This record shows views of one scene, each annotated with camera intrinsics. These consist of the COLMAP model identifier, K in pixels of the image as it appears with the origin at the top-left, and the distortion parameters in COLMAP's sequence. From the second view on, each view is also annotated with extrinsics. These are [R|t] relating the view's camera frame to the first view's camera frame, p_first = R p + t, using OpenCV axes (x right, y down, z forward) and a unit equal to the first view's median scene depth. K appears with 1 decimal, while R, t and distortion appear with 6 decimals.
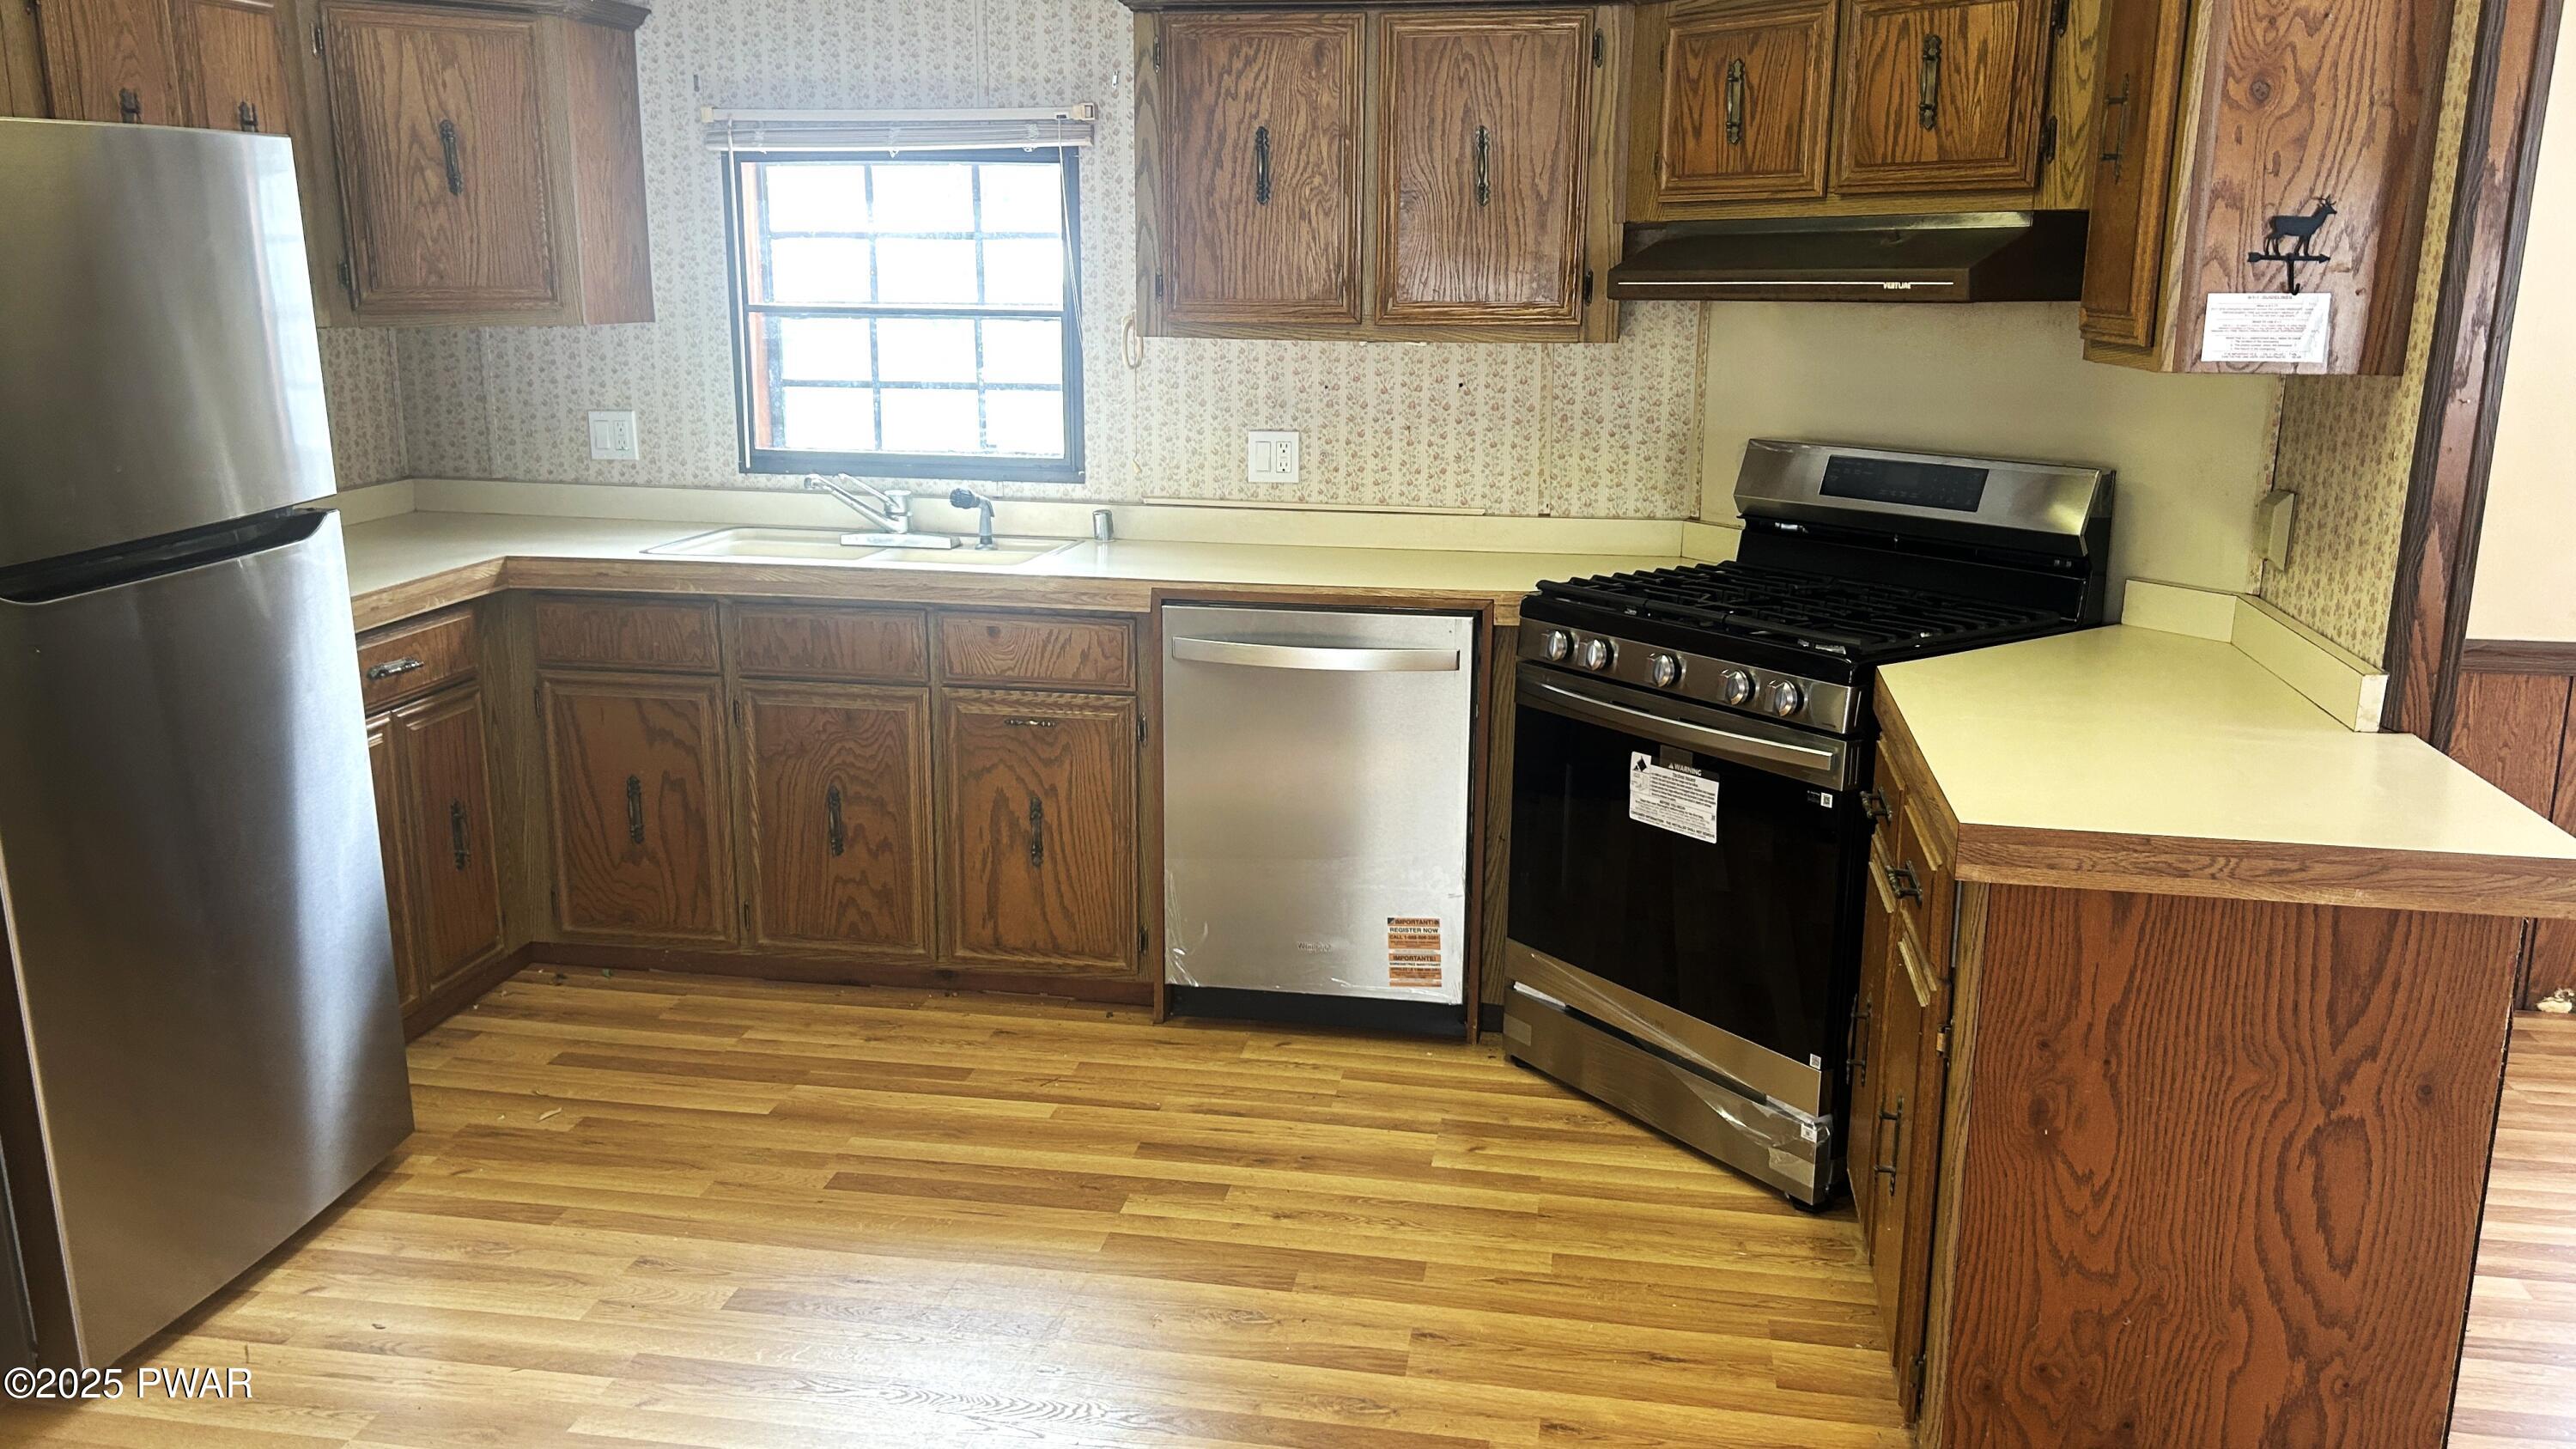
lens RADIAL K [[1925.8, 0, 1290.3], [0, 1925.8, 691.3], [0, 0, 1]] dist [0.060900, -0.064518]
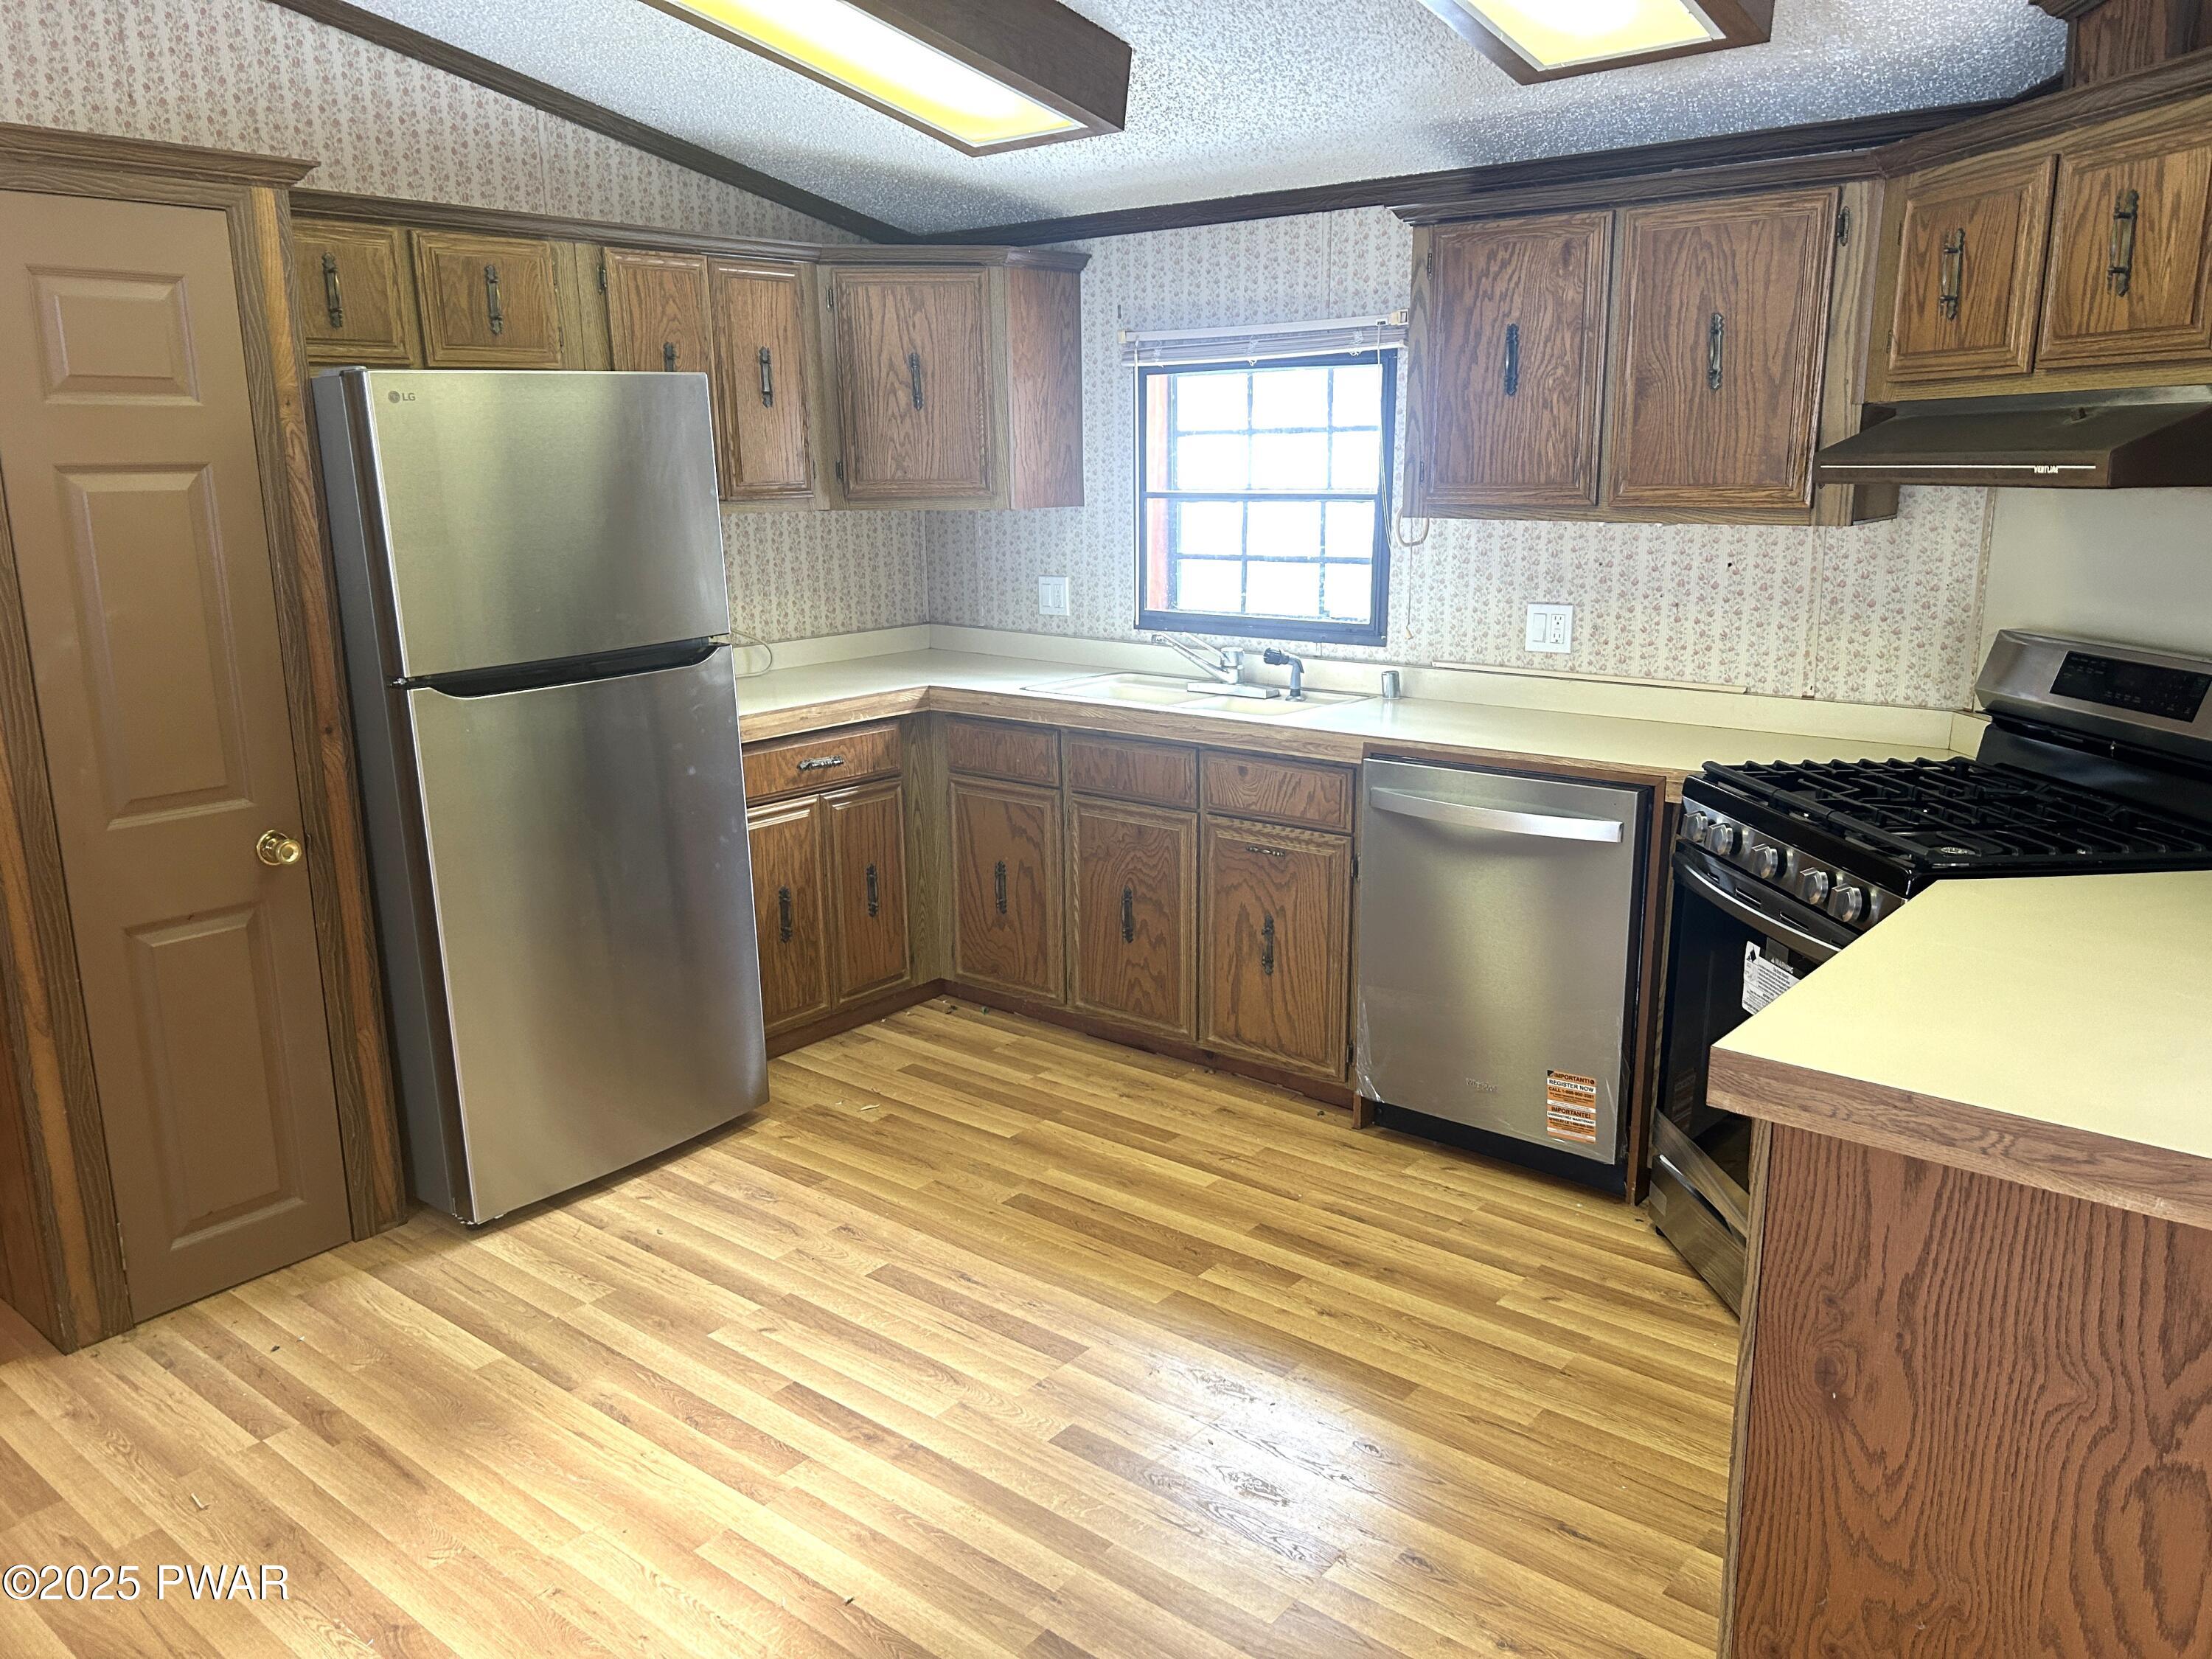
lens RADIAL K [[1658.1, 0, 1106.0], [0, 1658.1, 829.5], [0, 0, 1]] dist [0.084545, -0.090117]
pose [[0.872560, 0.096192, -0.478942, 0.298016], [-0.091583, 0.995249, 0.033039, -0.024034], [0.479845, 0.015034, 0.877224, 0.085188]]
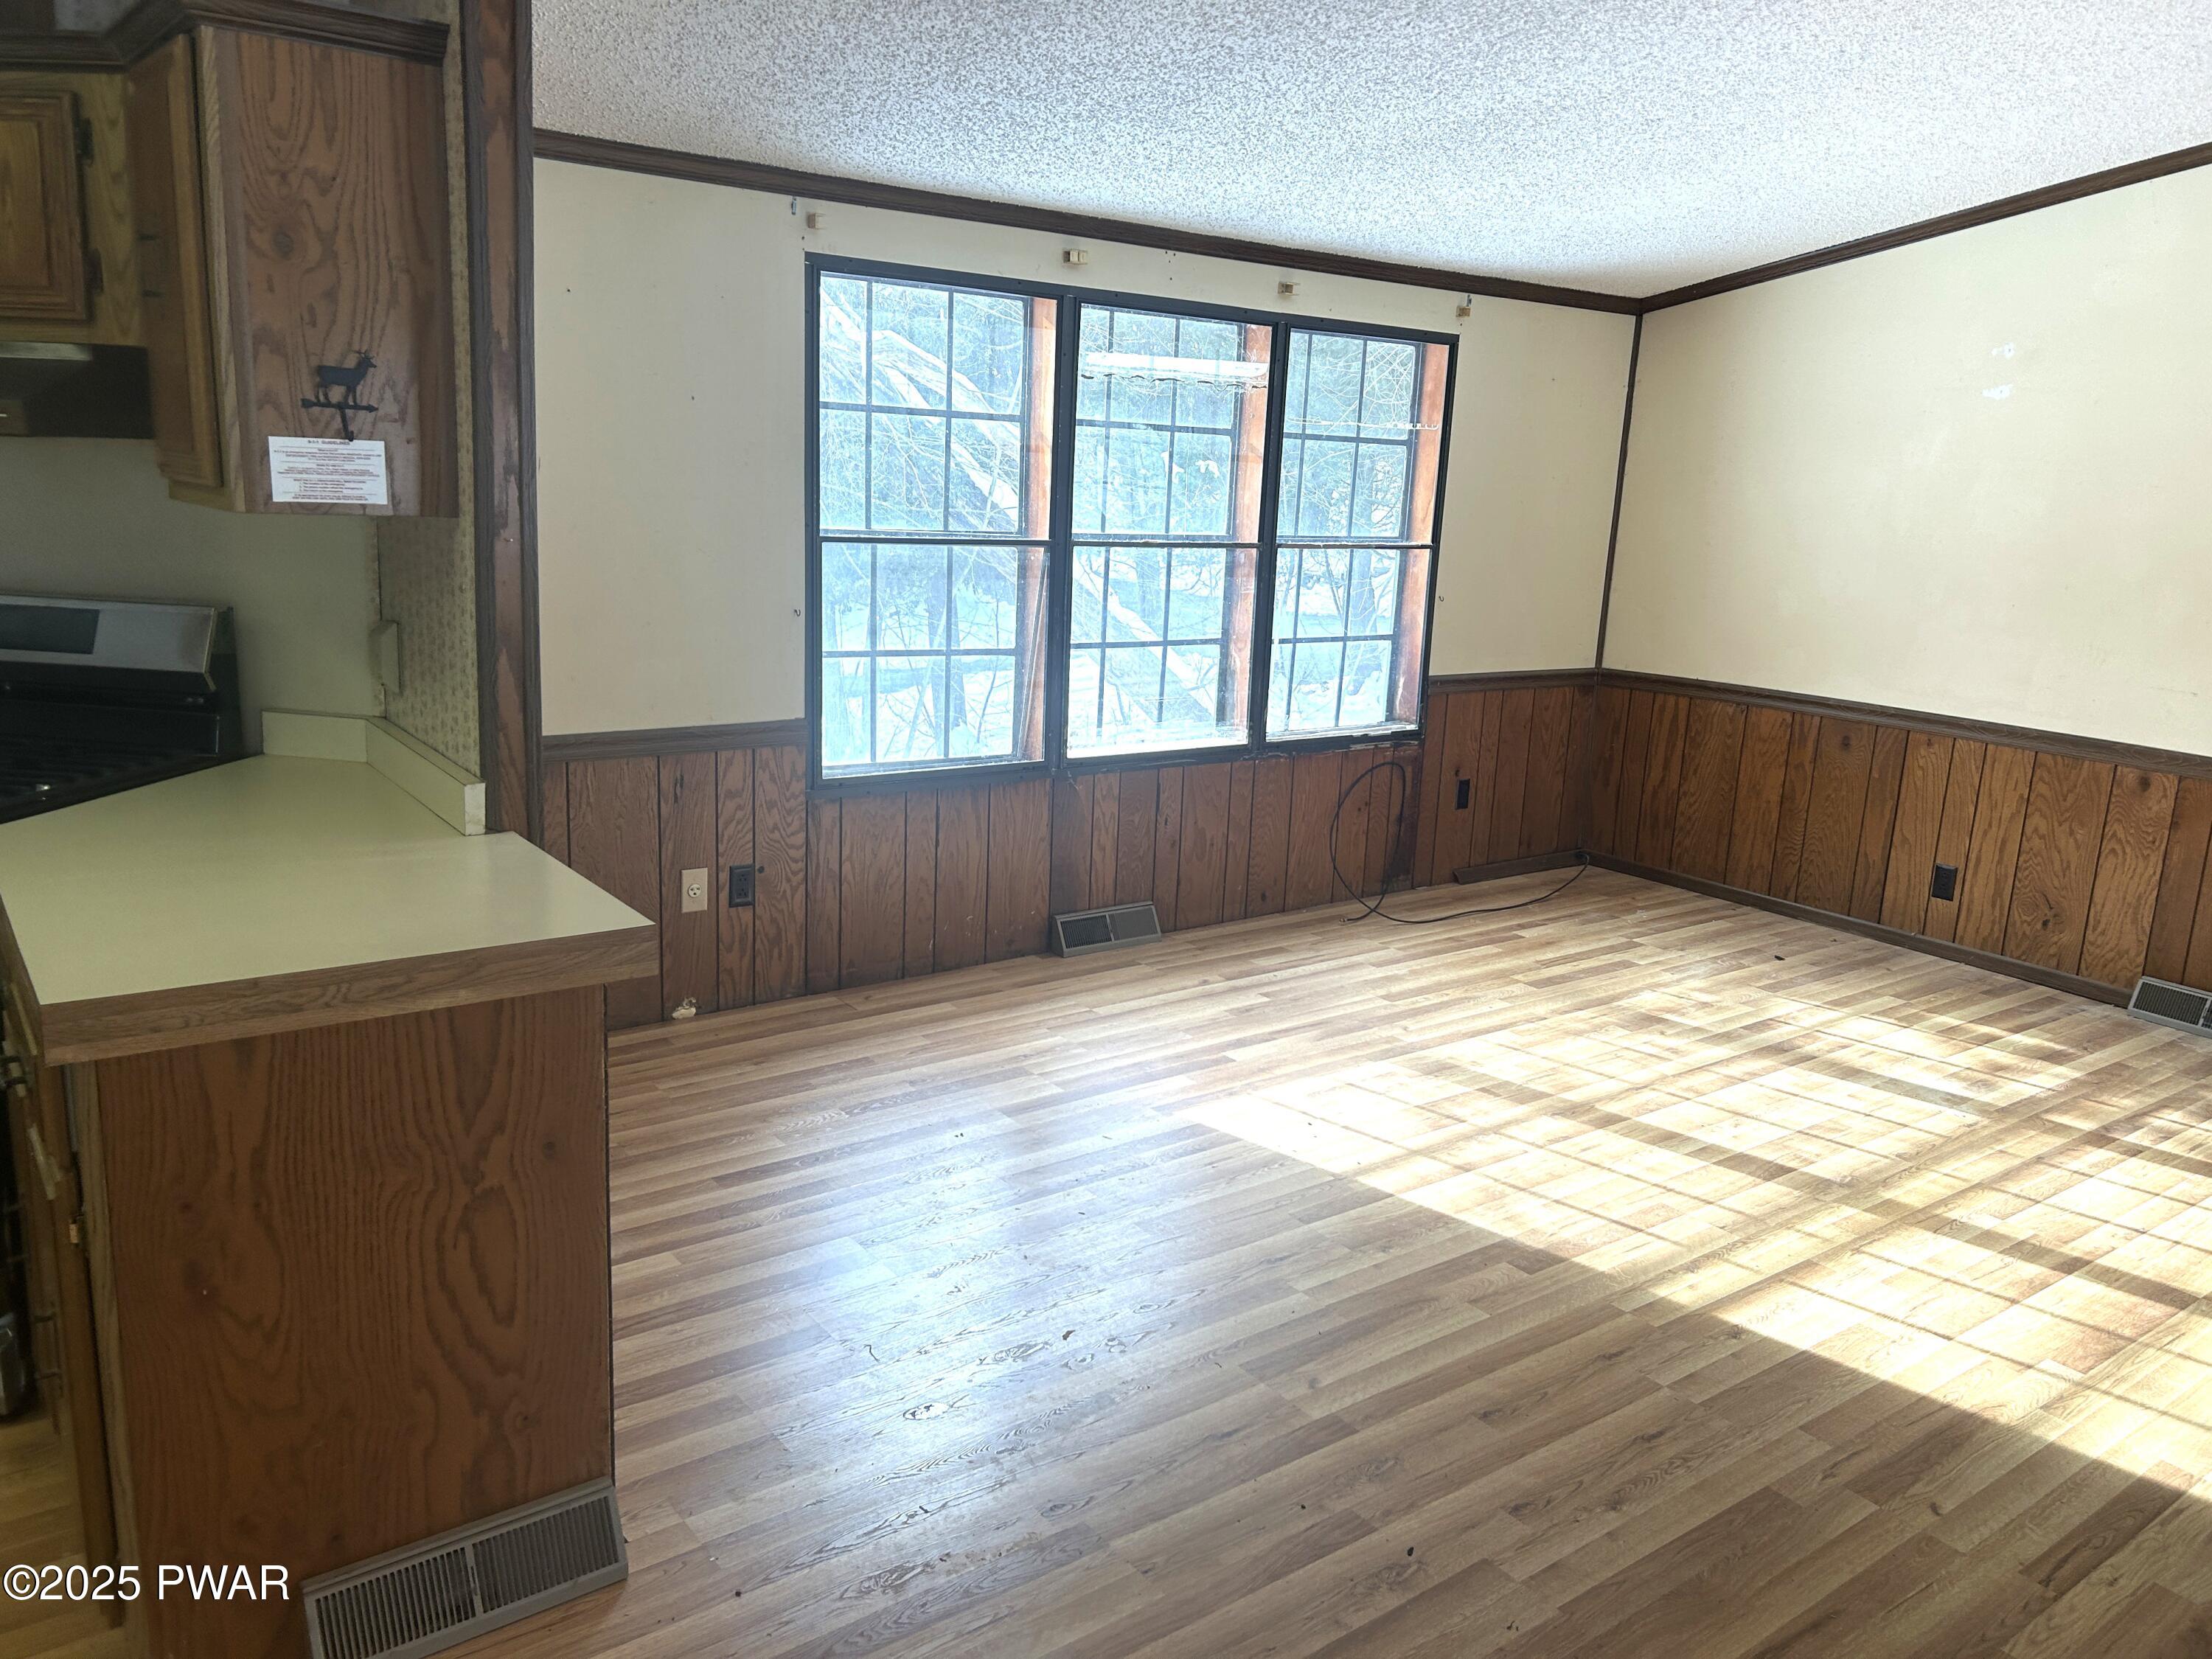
lens RADIAL K [[1671.1, 0, 1145.9], [0, 1671.1, 827.0], [0, 0, 1]] dist [0.009970, 0.006876]
pose [[0.661352, -0.135520, 0.737732, 0.074221], [0.117715, 0.990108, 0.076354, -0.009216], [-0.740782, 0.036345, 0.670762, 0.050237]]
